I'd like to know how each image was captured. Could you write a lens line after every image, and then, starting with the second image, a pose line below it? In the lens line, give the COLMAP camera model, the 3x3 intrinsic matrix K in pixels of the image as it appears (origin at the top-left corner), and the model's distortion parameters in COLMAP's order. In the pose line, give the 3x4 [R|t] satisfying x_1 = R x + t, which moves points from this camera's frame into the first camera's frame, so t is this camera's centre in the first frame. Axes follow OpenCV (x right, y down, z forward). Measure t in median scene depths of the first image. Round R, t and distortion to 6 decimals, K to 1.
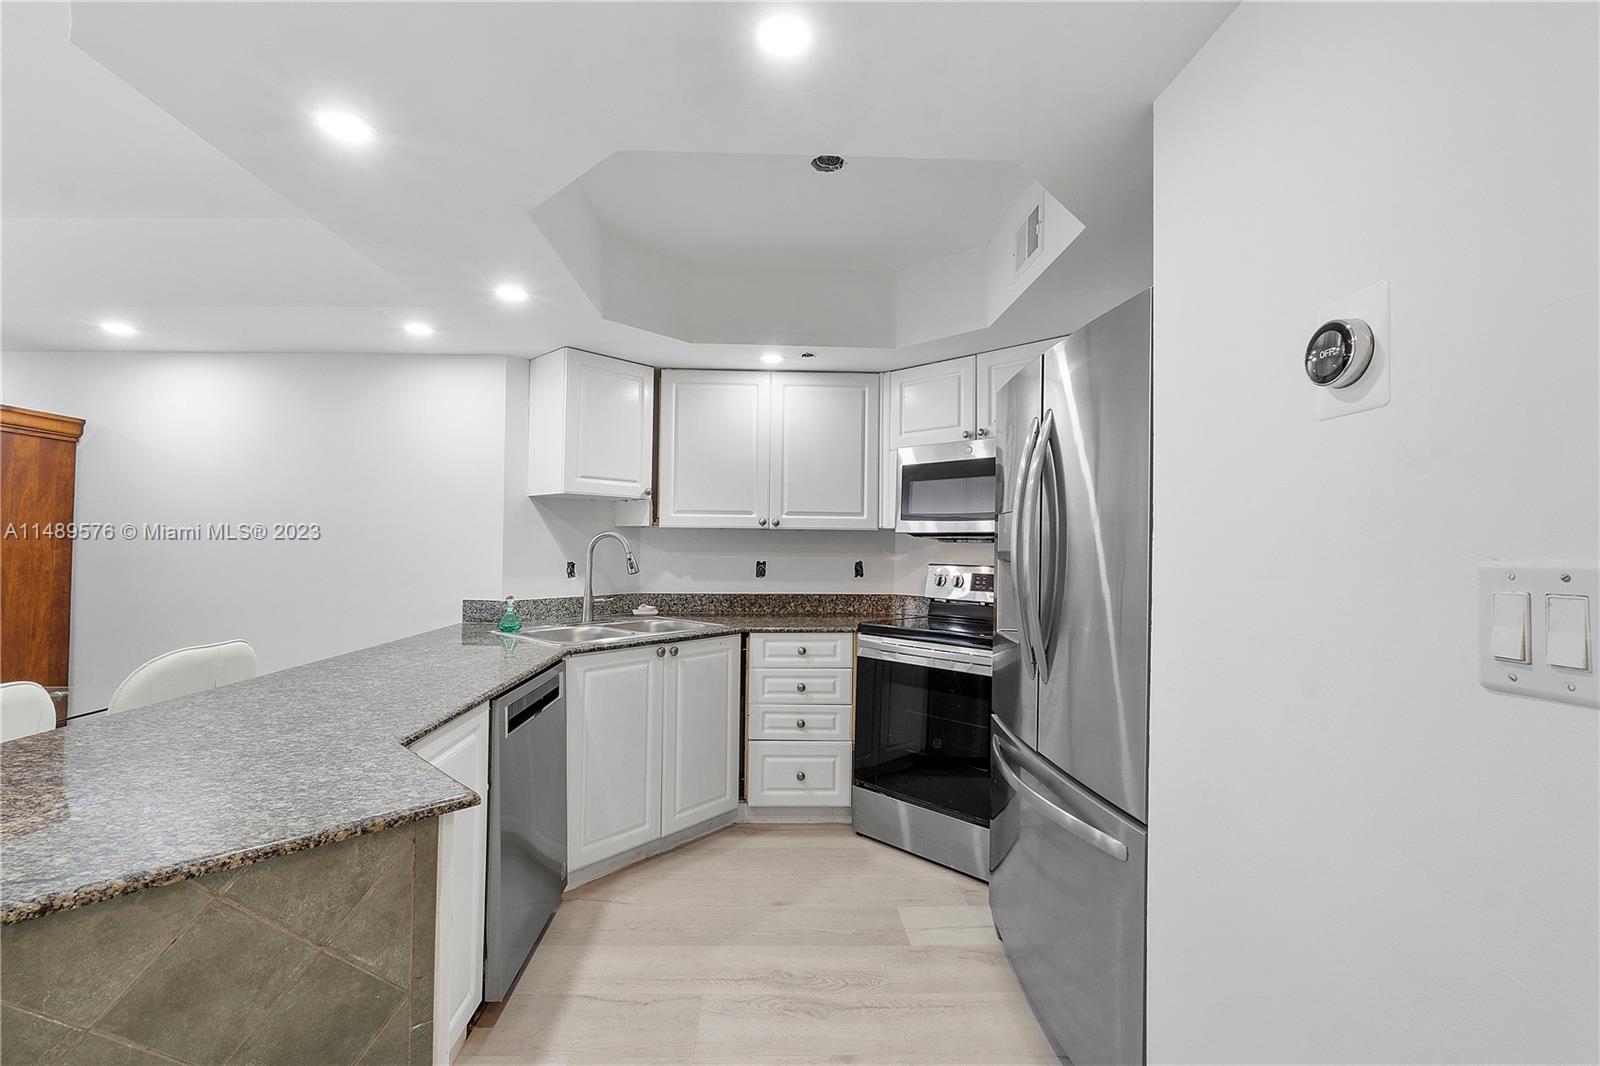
lens RADIAL K [[667.8, 0, 787.3], [0, 667.8, 530.7], [0, 0, 1]] dist [-0.011254, -0.000496]
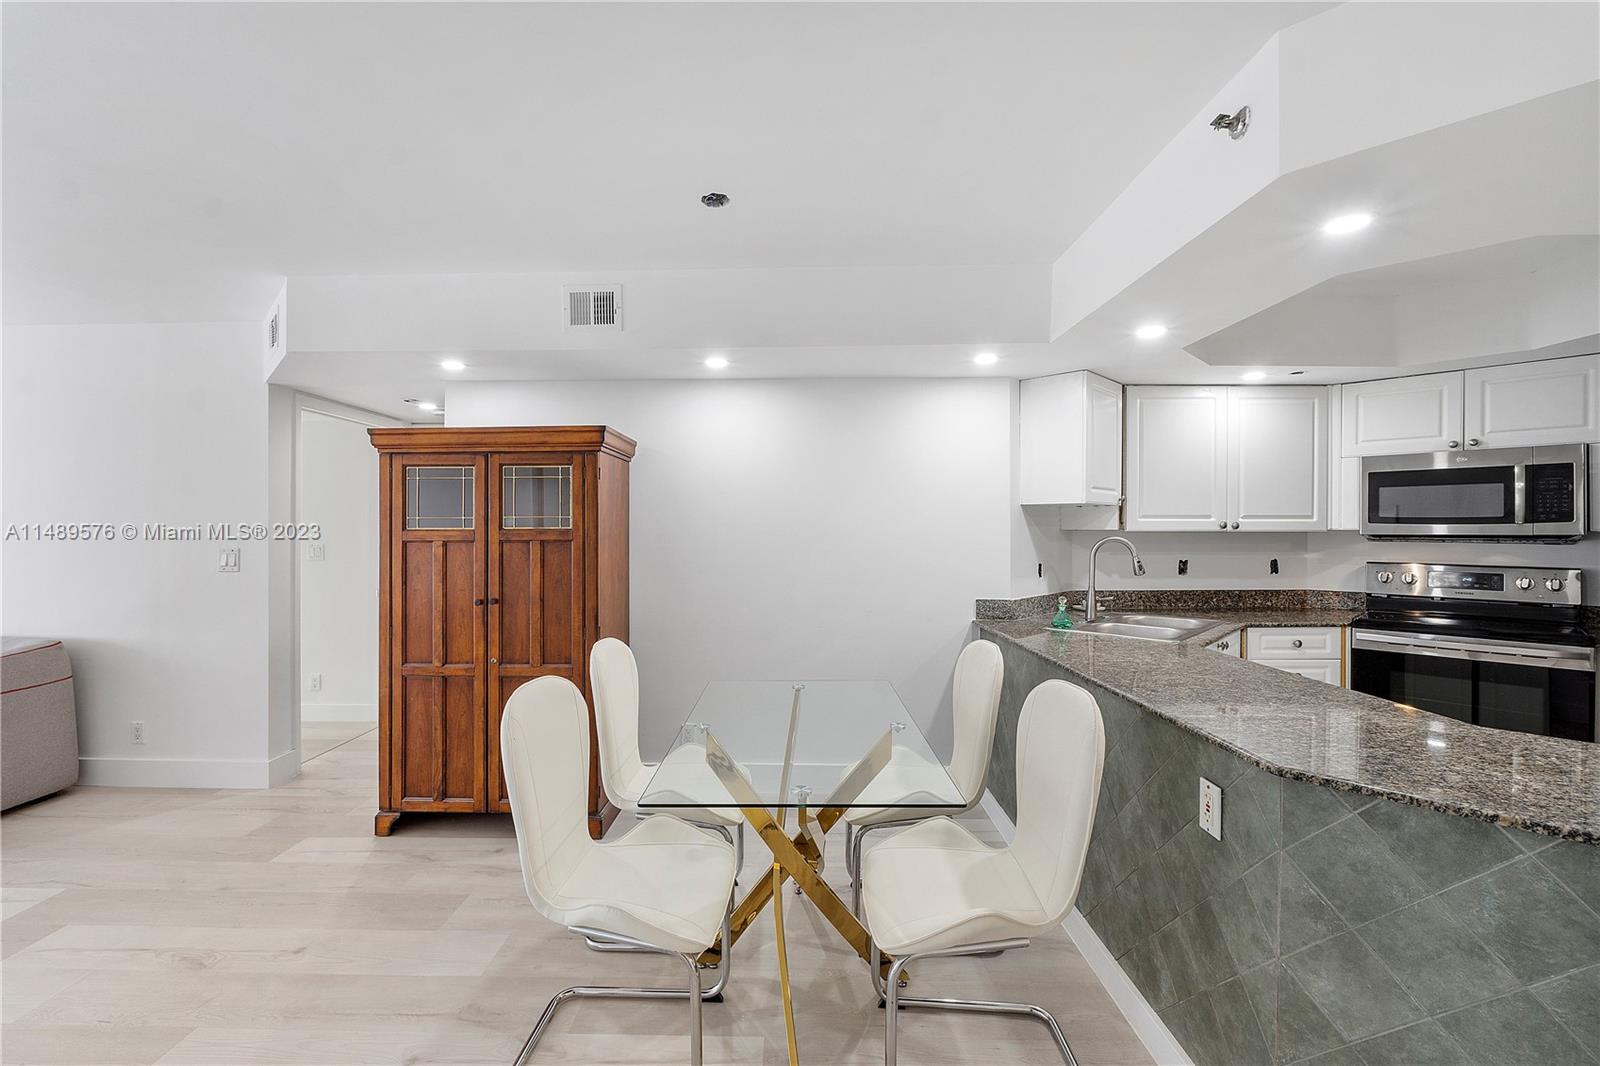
lens RADIAL K [[670.5, 0, 788.5], [0, 670.5, 531.5], [0, 0, 1]] dist [-0.010211, -0.000401]
pose [[0.998901, -0.010176, -0.045758, -0.759324], [0.011276, 0.999652, 0.023854, -0.040221], [0.045500, -0.024344, 0.998668, -0.129635]]
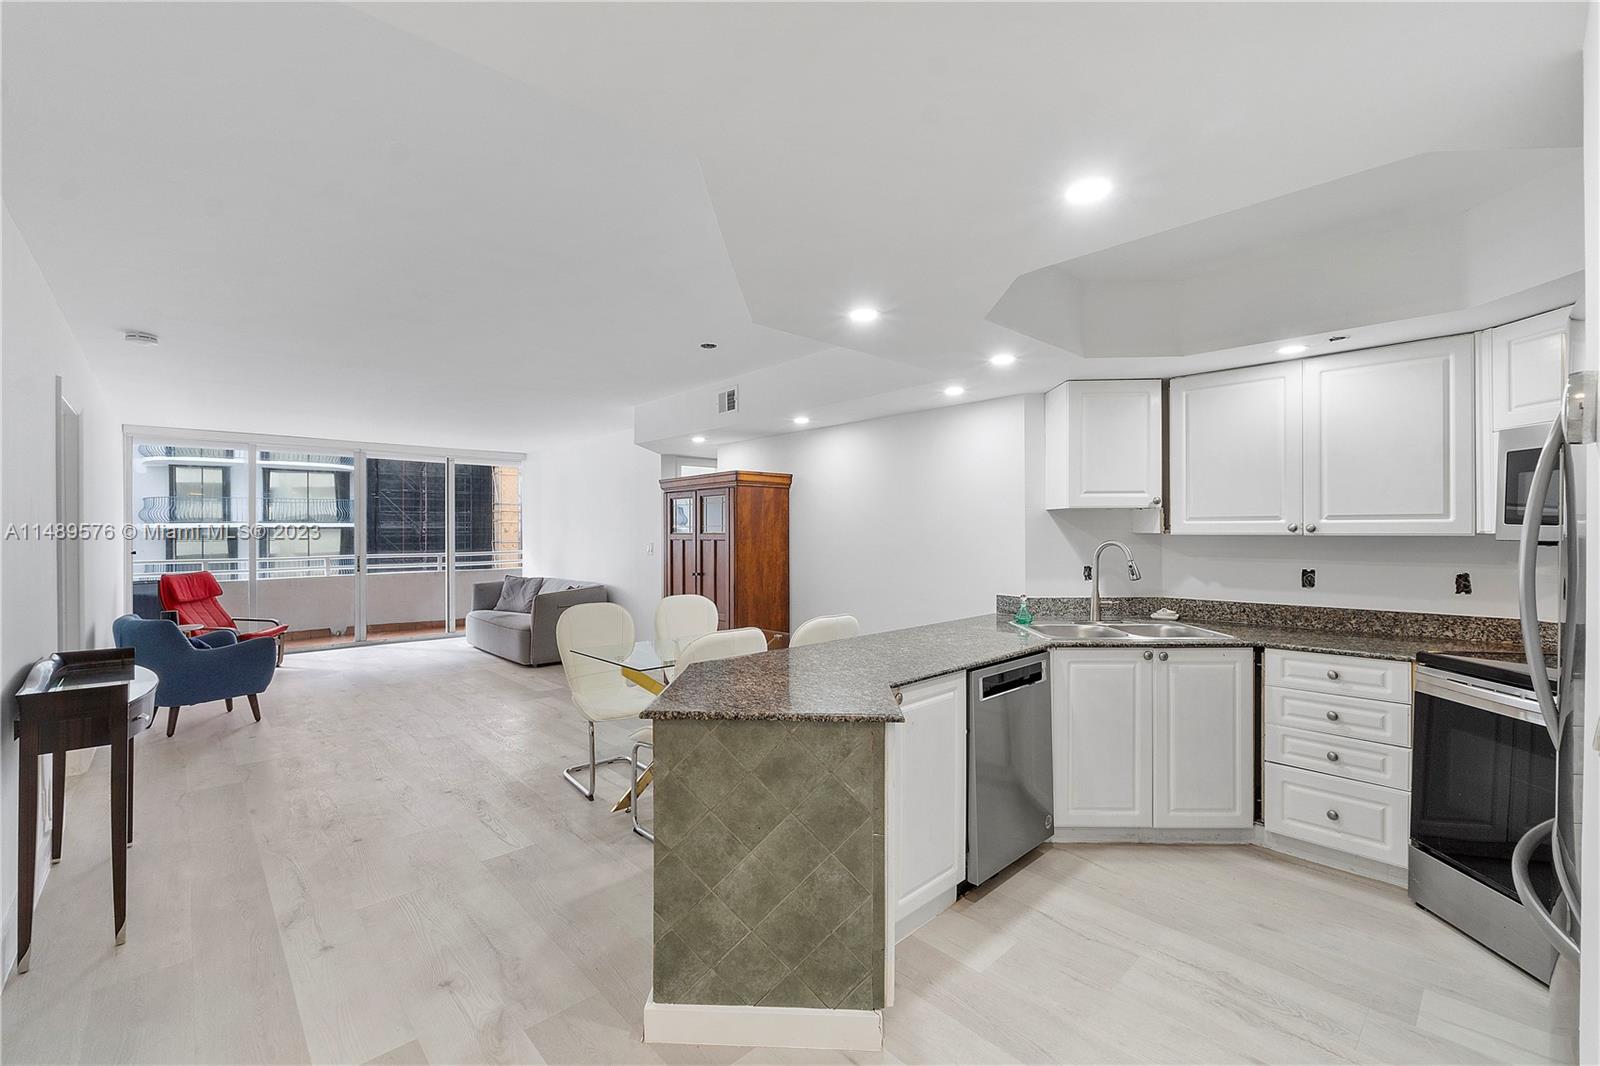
lens RADIAL K [[670.5, 0, 788.5], [0, 670.5, 531.5], [0, 0, 1]] dist [-0.010211, -0.000401]
pose [[0.648654, -0.011382, -0.760998, 0.226462], [0.027199, 0.999596, 0.008233, -0.037524], [0.760597, -0.026039, 0.648702, -0.119116]]
